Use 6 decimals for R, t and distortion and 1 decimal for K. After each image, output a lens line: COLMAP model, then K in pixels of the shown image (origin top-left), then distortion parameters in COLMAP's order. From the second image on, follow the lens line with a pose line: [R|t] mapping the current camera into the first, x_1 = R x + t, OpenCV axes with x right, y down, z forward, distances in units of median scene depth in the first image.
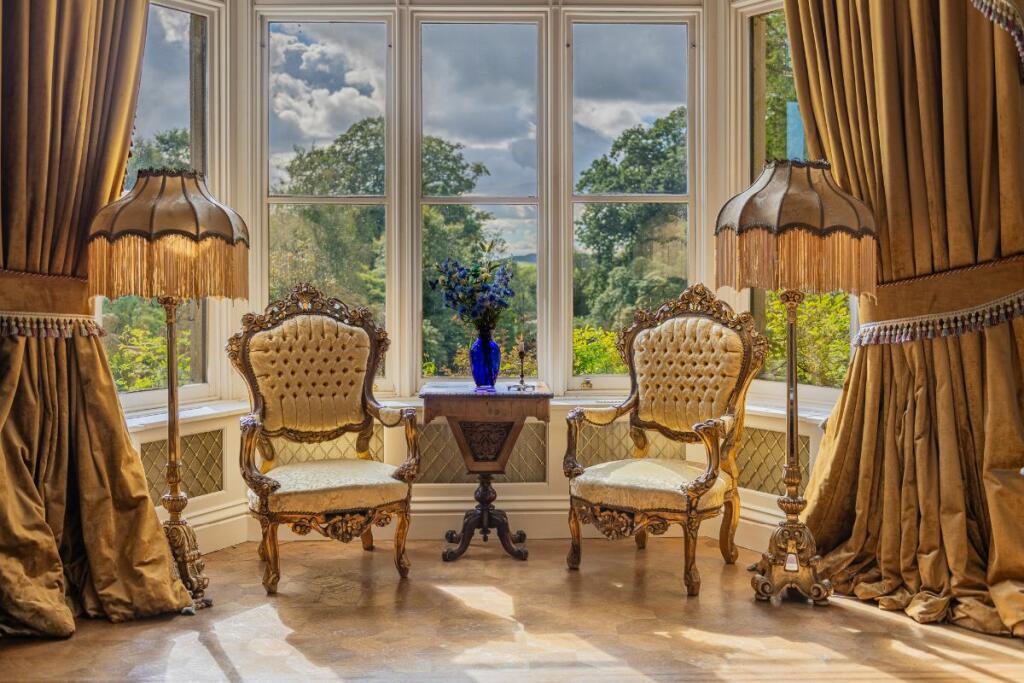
lens RADIAL K [[1036.0, 0, 512.0], [0, 1036.0, 274.4], [0, 0, 1]] dist [-0.011546, -0.006933]
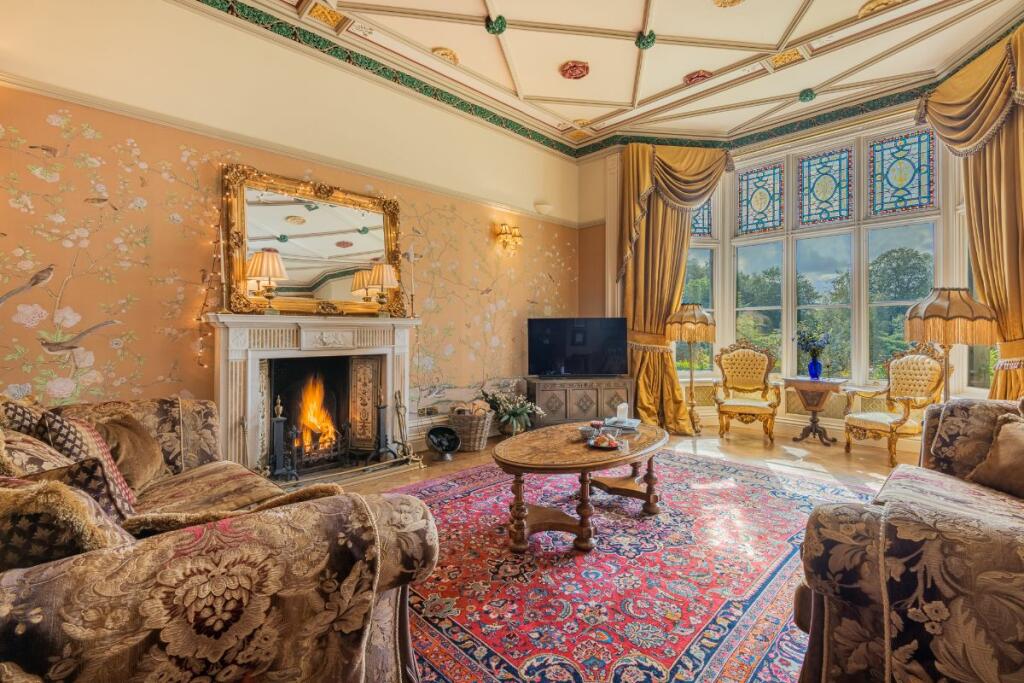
lens RADIAL K [[457.1, 0, 511.5], [0, 457.1, 329.2], [0, 0, 1]] dist [-0.000011, -0.000001]
pose [[0.671203, -0.000258, -0.741273, 0.361282], [-0.010919, 0.999888, -0.010234, 0.004217], [0.741193, 0.014963, 0.671125, -0.396332]]
